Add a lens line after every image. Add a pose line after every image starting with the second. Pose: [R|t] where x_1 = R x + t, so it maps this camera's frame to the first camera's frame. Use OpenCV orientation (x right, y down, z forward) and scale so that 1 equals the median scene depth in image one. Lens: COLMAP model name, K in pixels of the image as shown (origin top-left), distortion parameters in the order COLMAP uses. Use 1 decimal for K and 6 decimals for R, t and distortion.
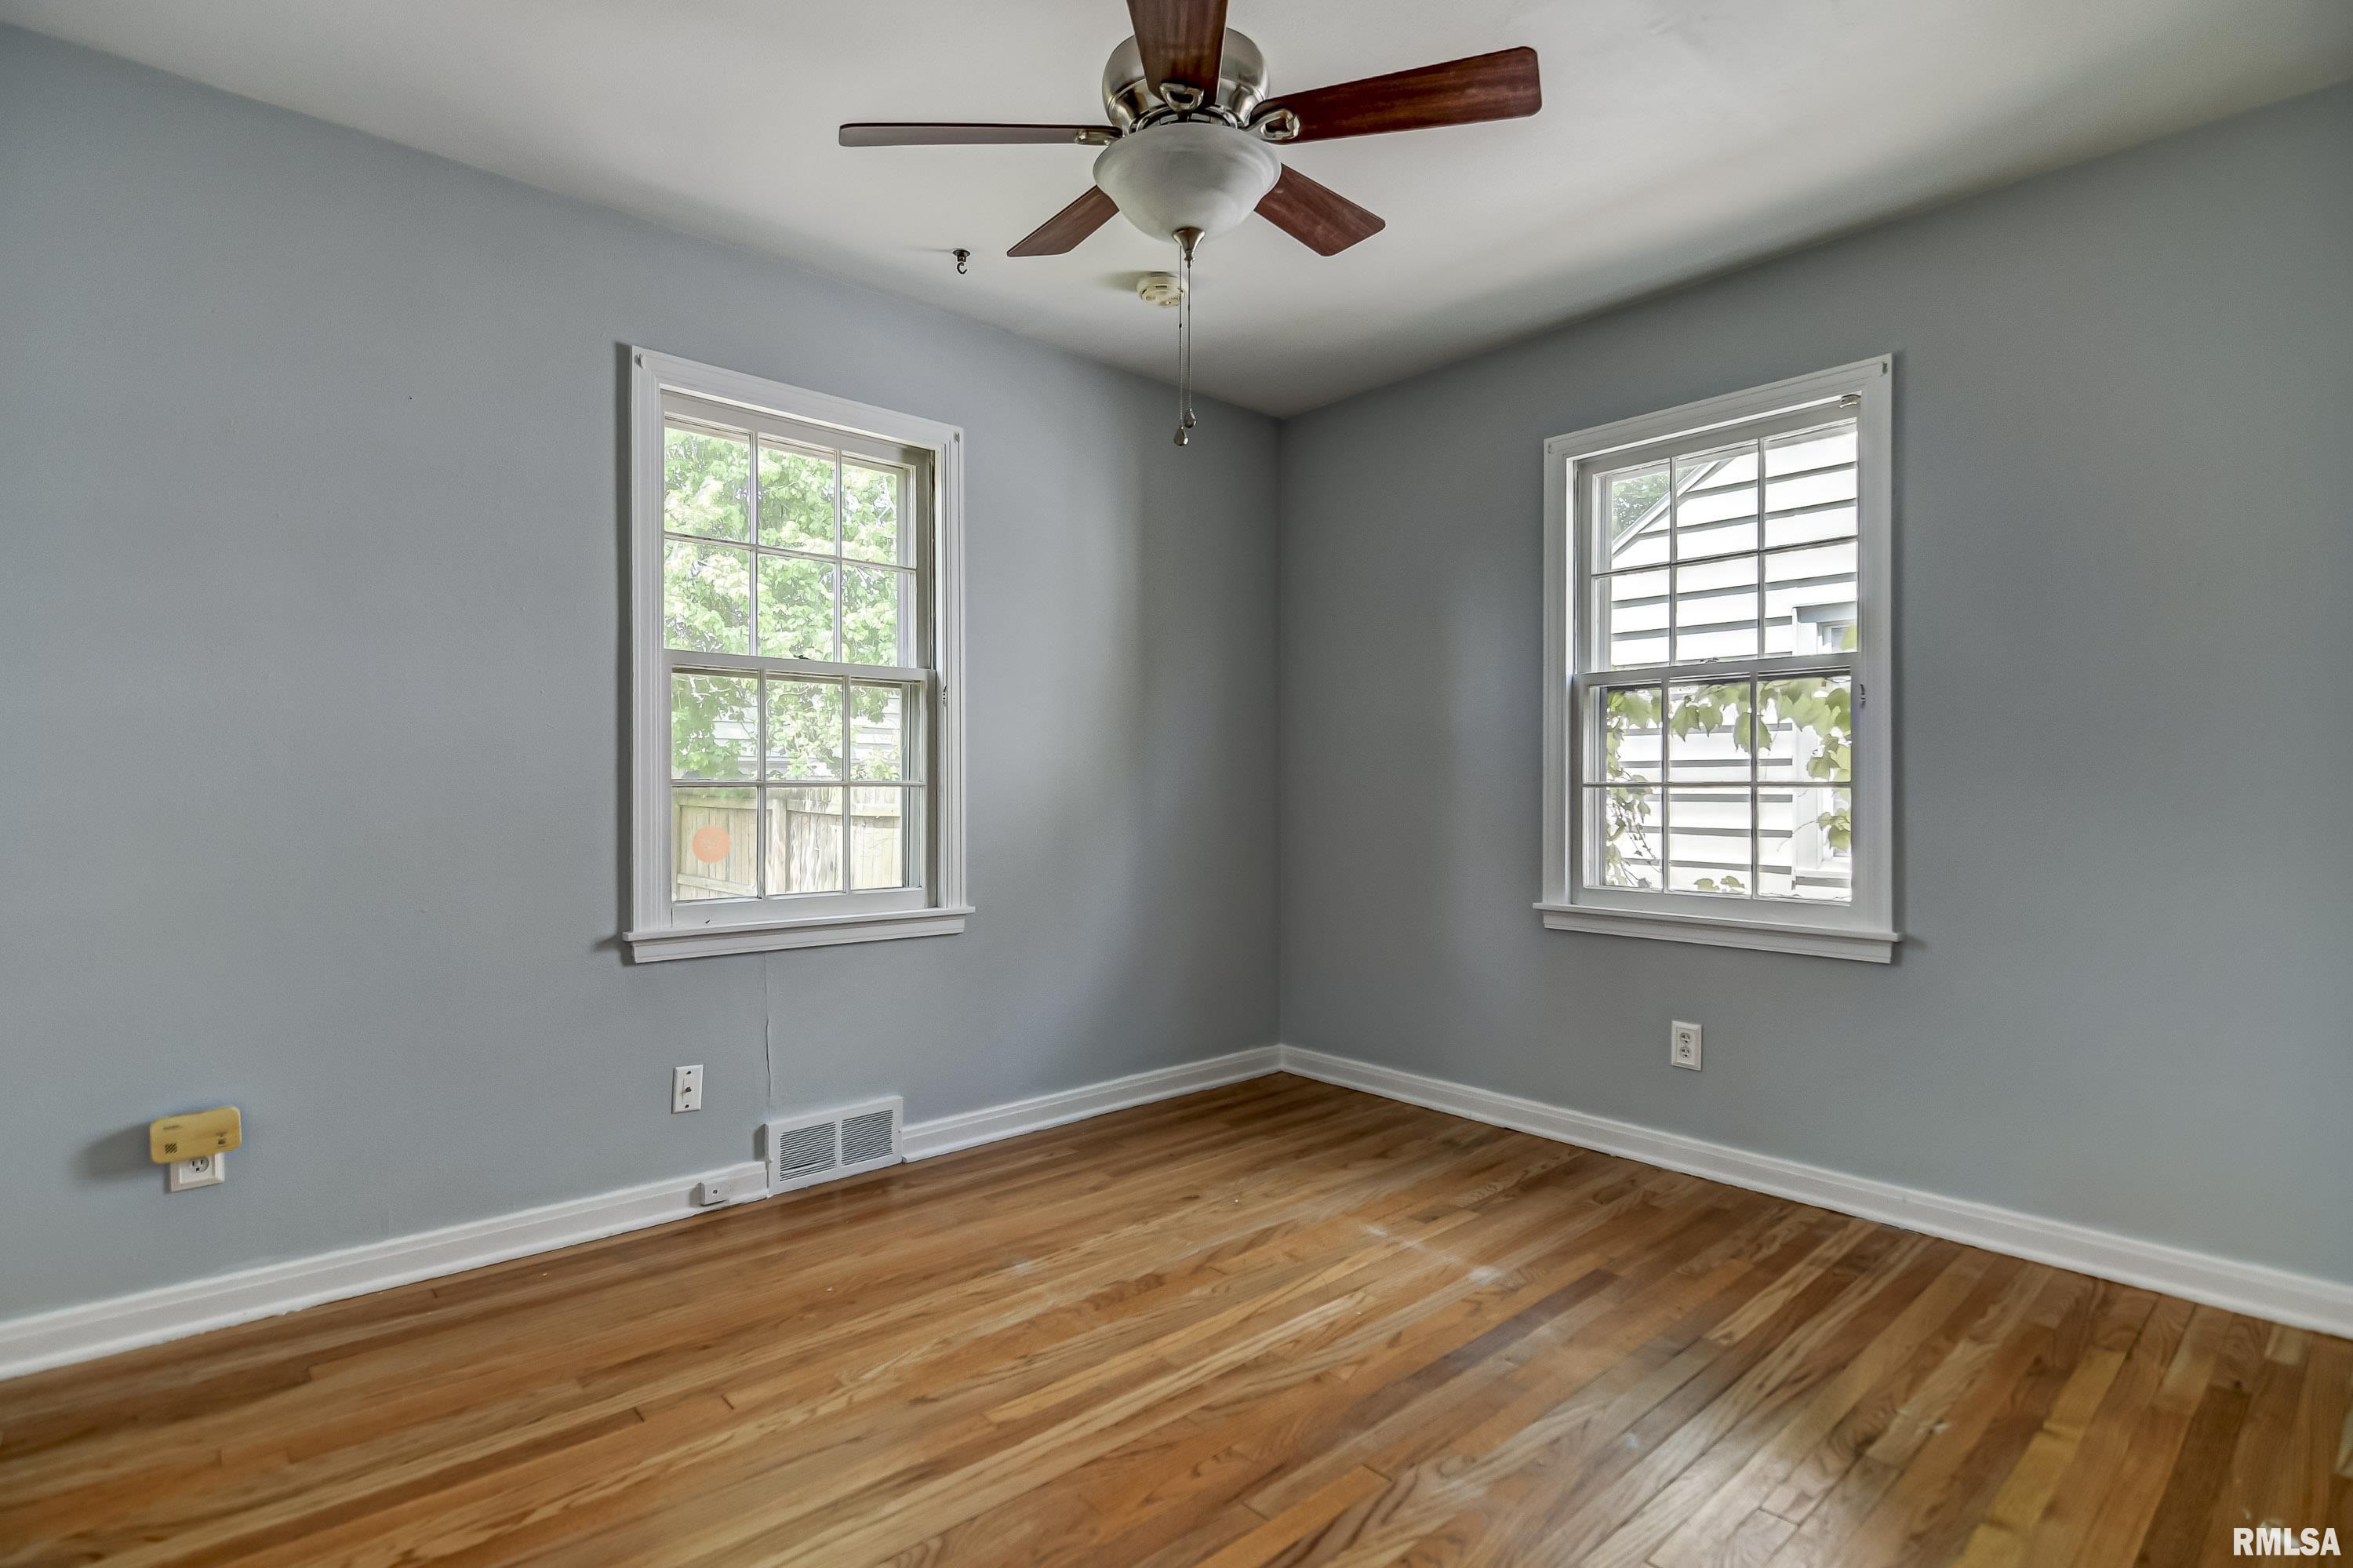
lens RADIAL K [[1144.1, 0, 1176.5], [0, 1144.1, 784.0], [0, 0, 1]] dist [-0.002843, -0.000599]
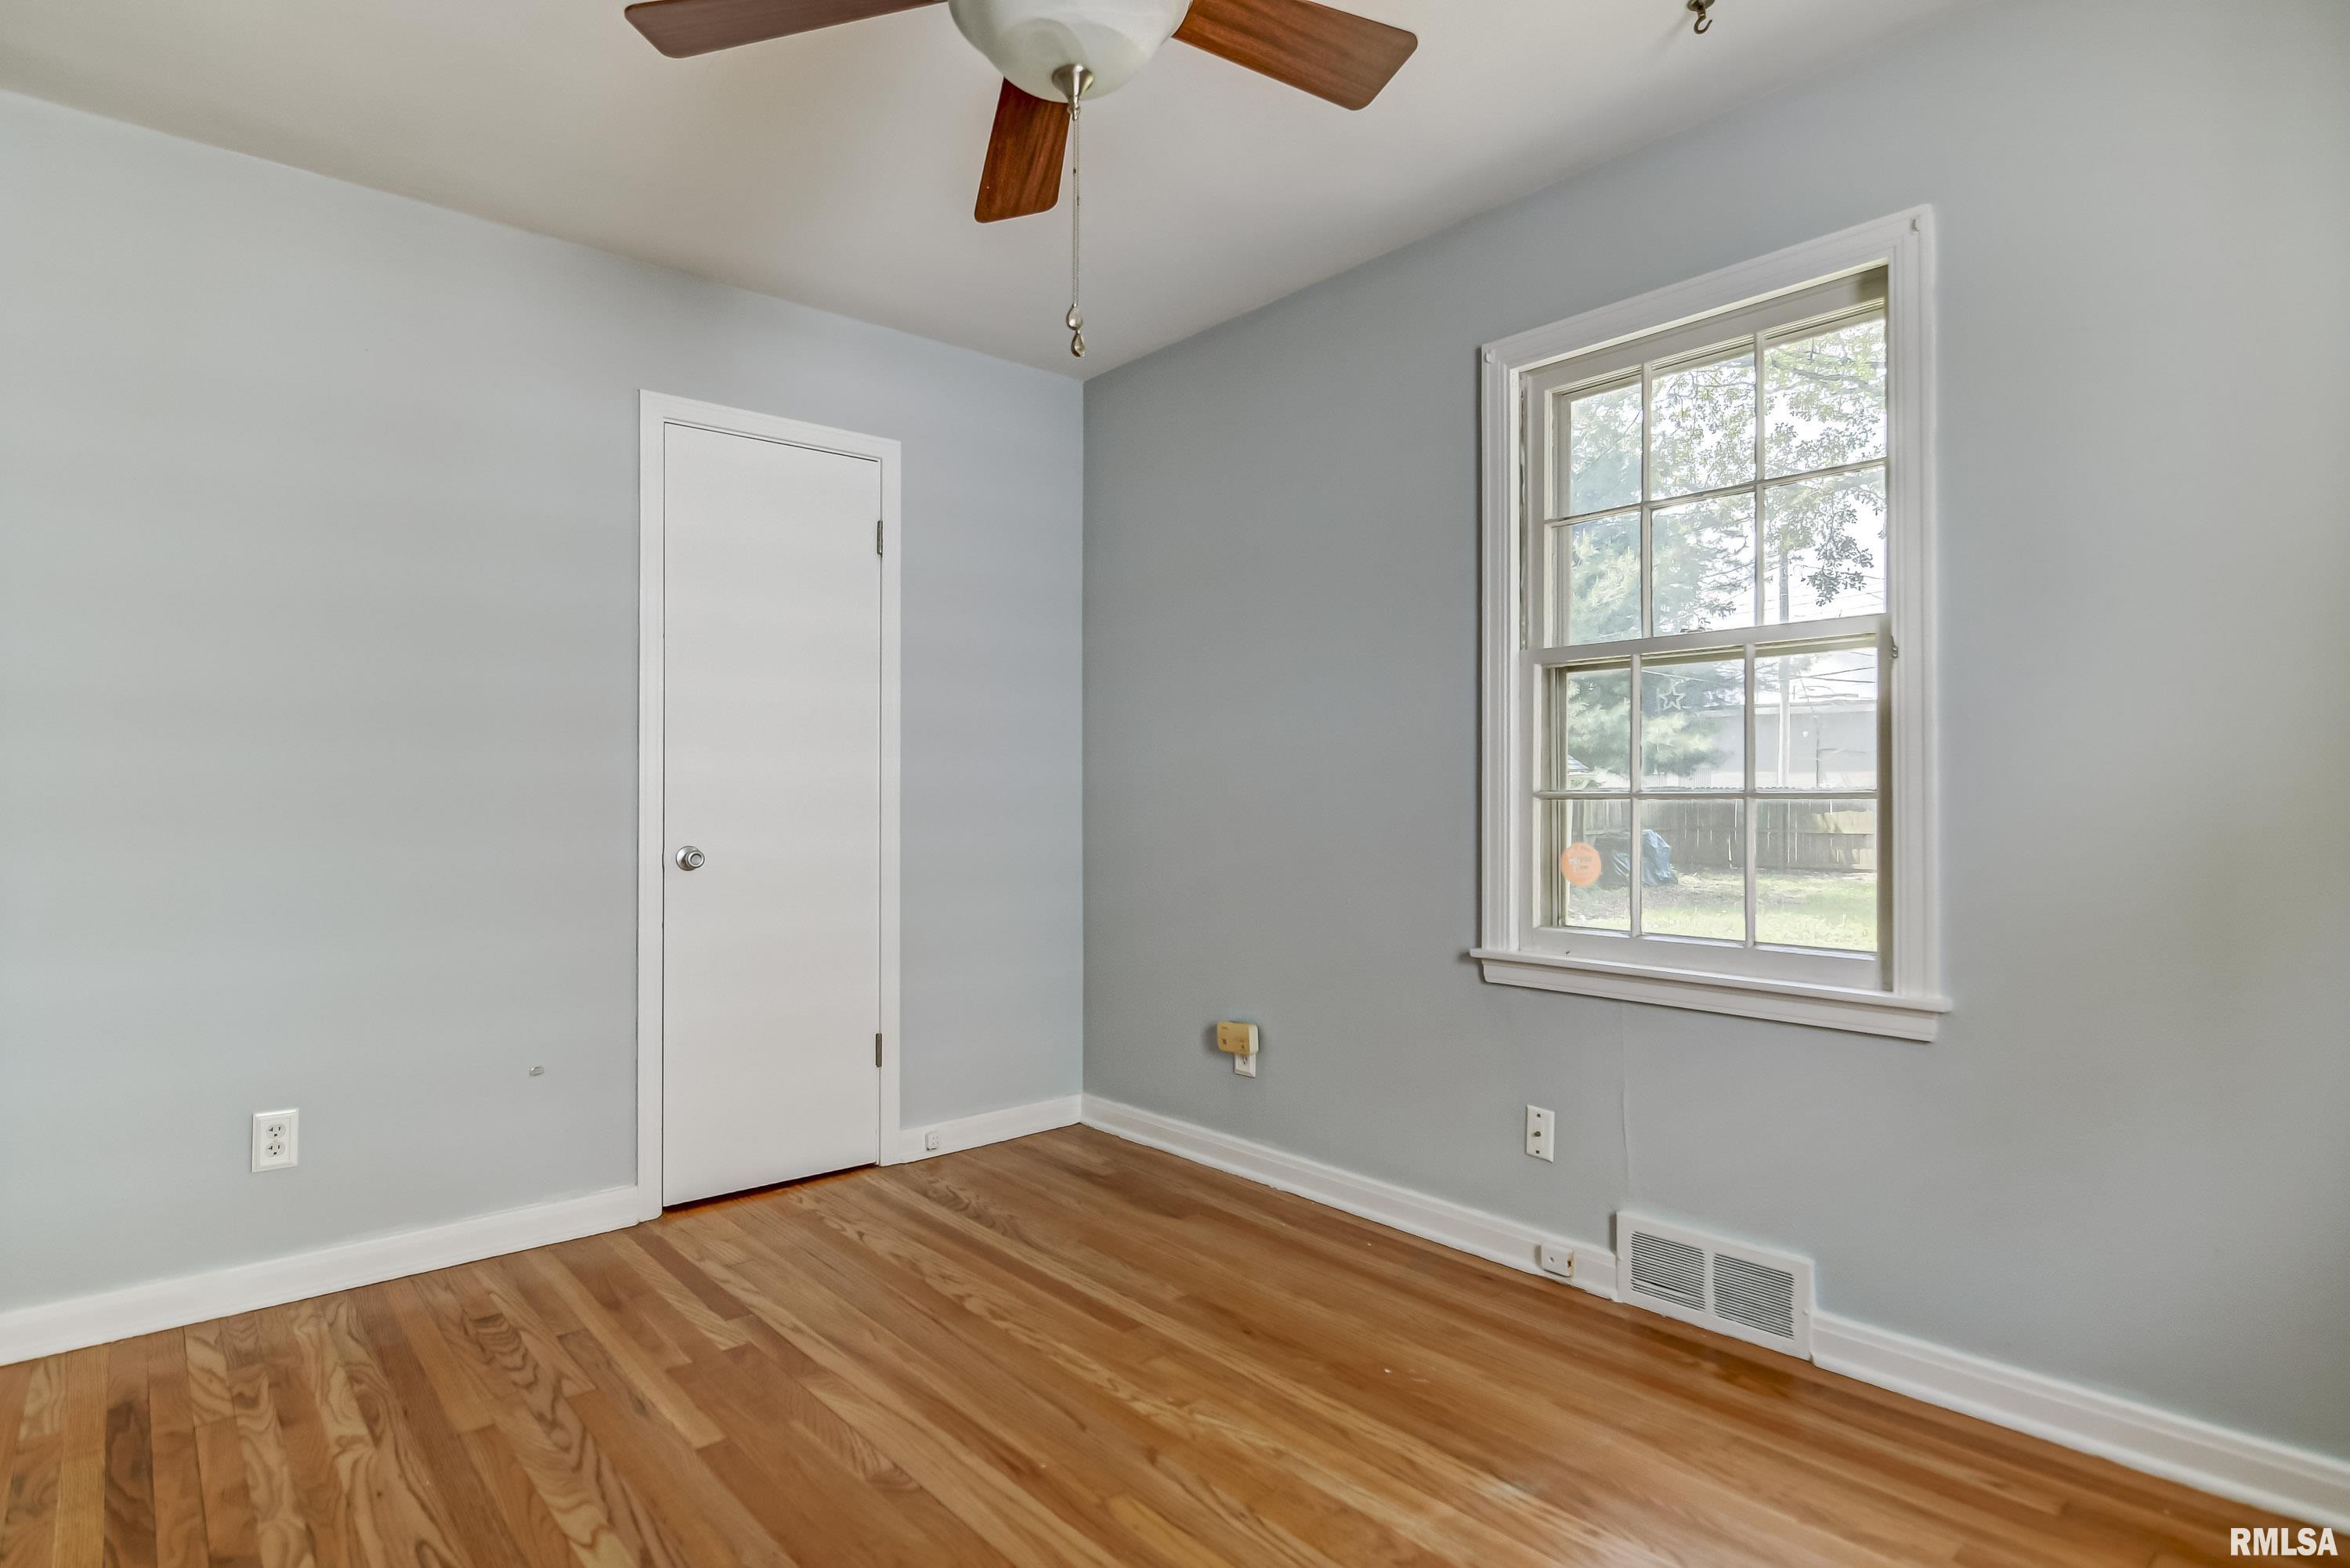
lens RADIAL K [[1238.7, 0, 1161.4], [0, 1238.7, 788.1], [0, 0, 1]] dist [-0.002834, -0.001041]
pose [[-0.022305, -0.008372, -0.999716, 0.663911], [0.004111, 0.999956, -0.008466, 0.001006], [0.999743, -0.004299, -0.022270, 0.859041]]
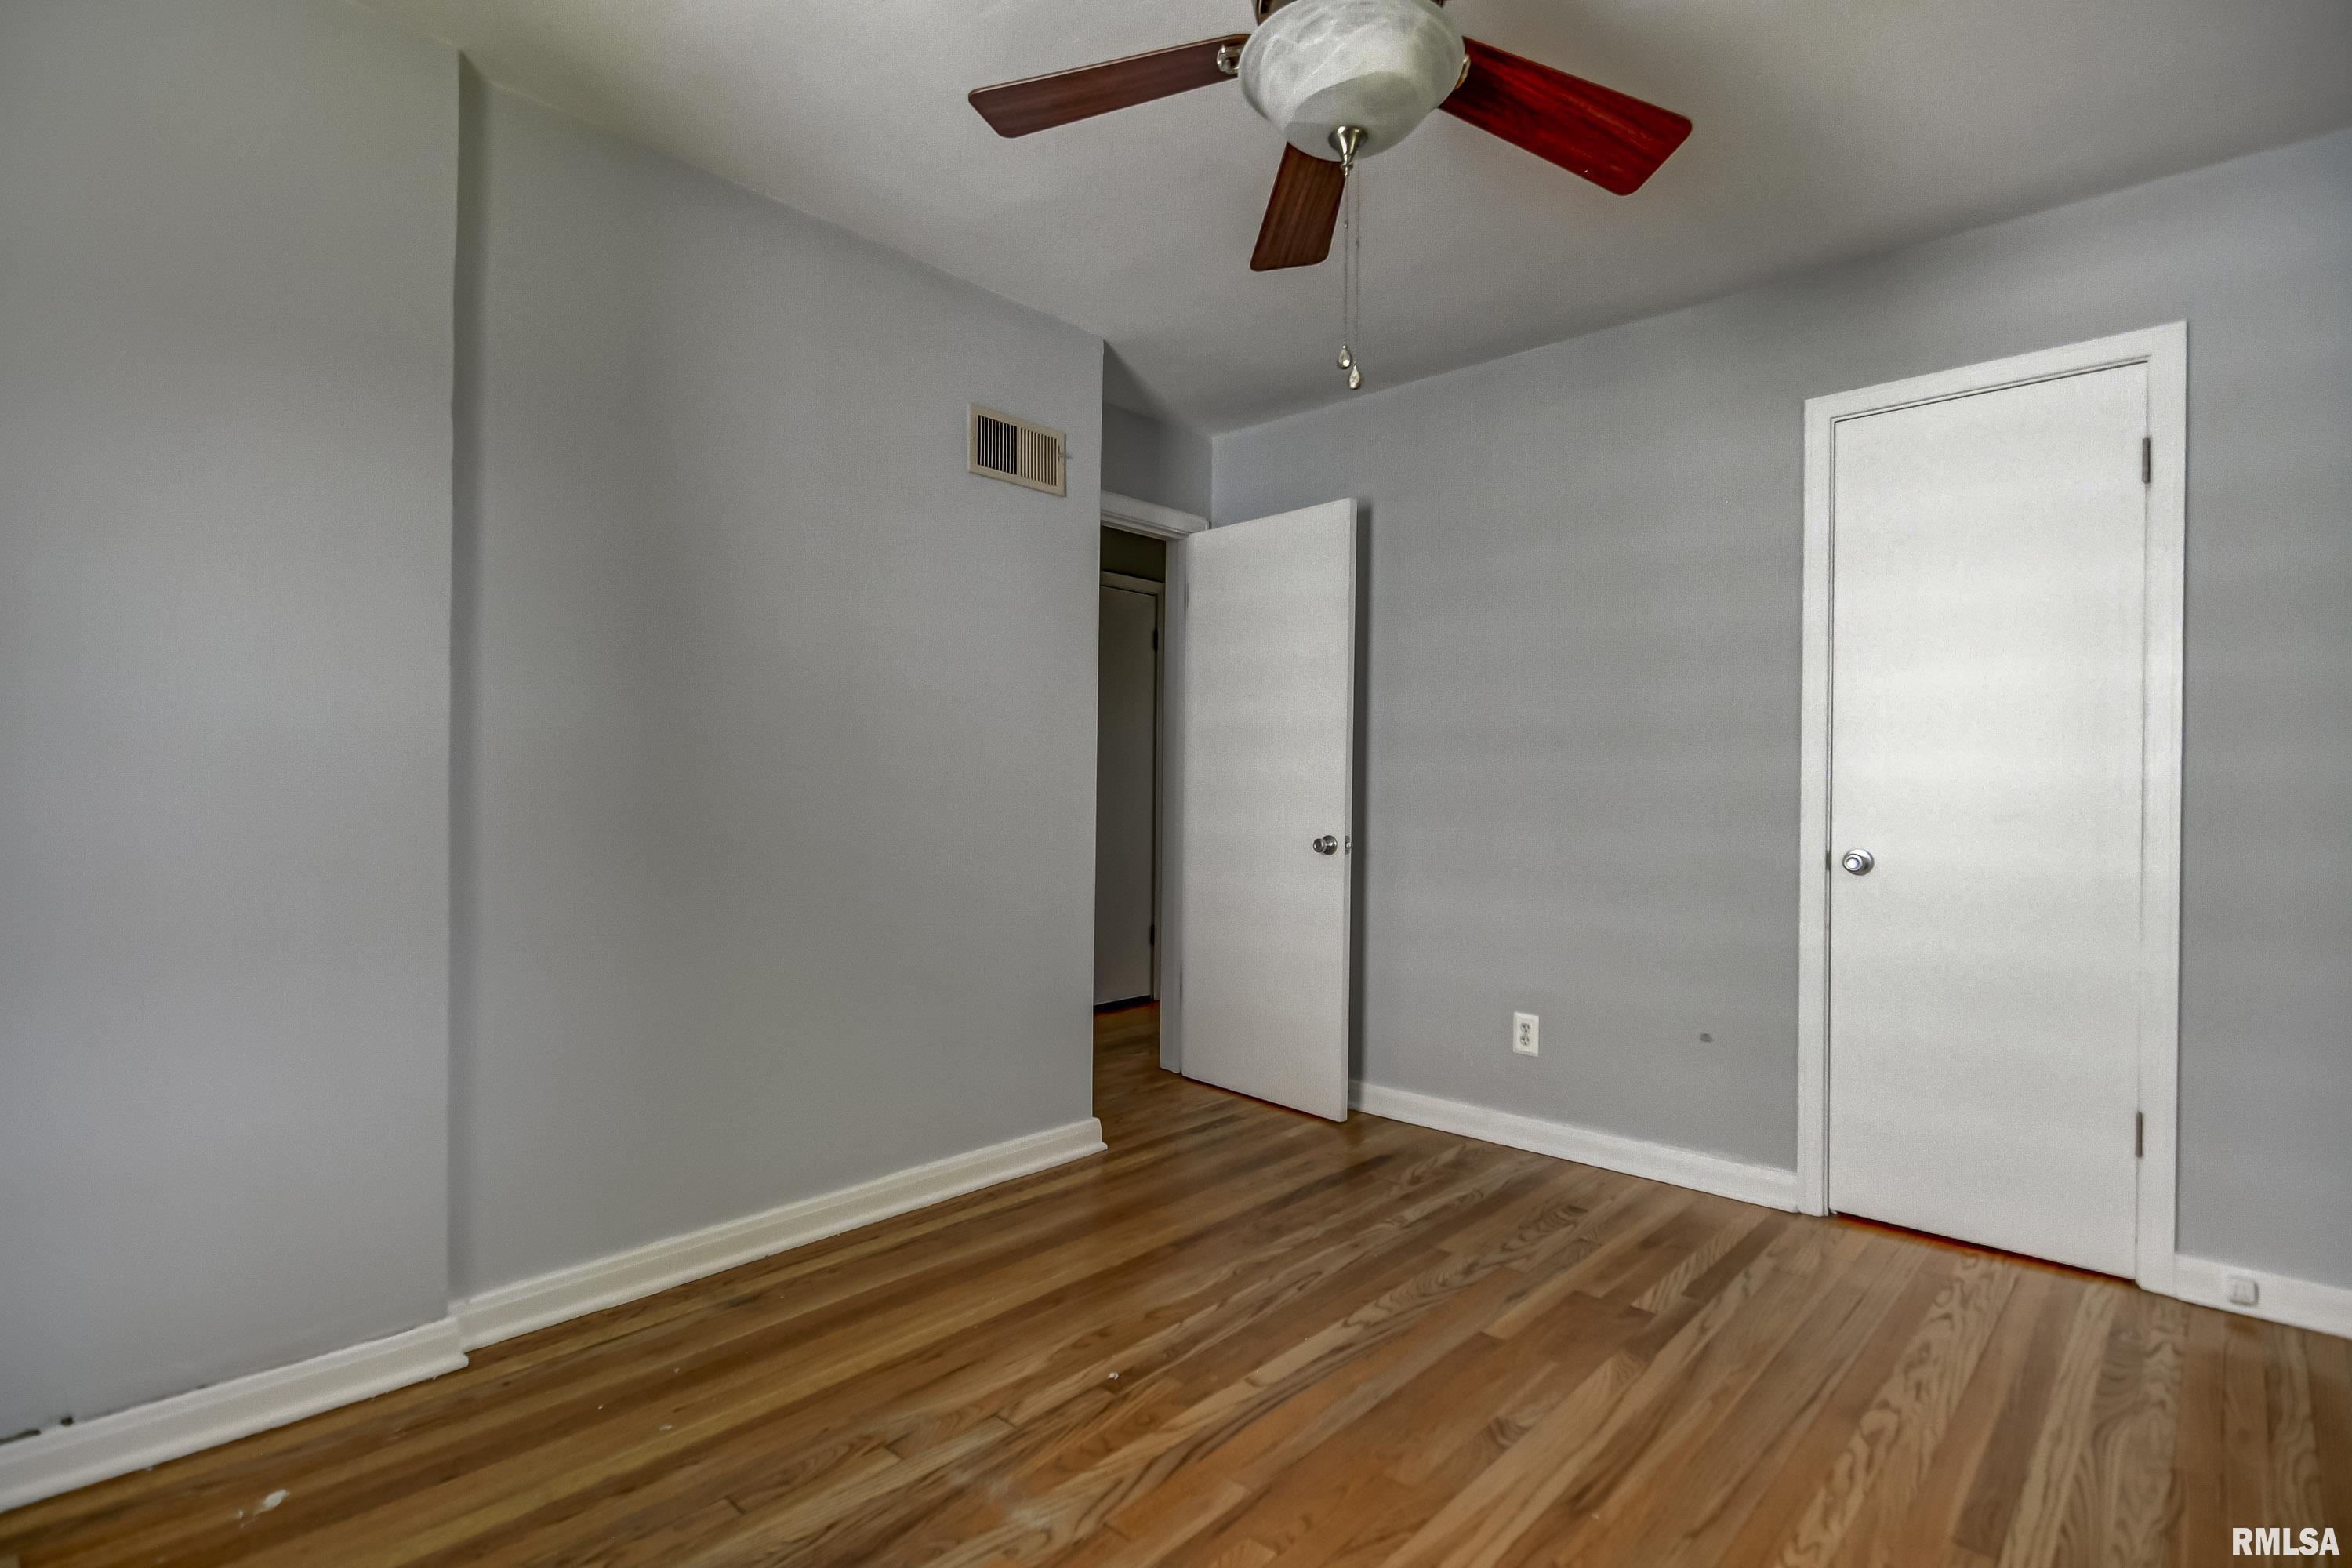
lens RADIAL K [[1135.7, 0, 1162.5], [0, 1135.7, 787.4], [0, 0, 1]] dist [0.023961, -0.014956]
pose [[-0.995811, -0.011994, -0.090647, 0.172397], [-0.011786, 0.999927, -0.002828, -0.002694], [0.090674, -0.001748, -0.995879, 1.449572]]
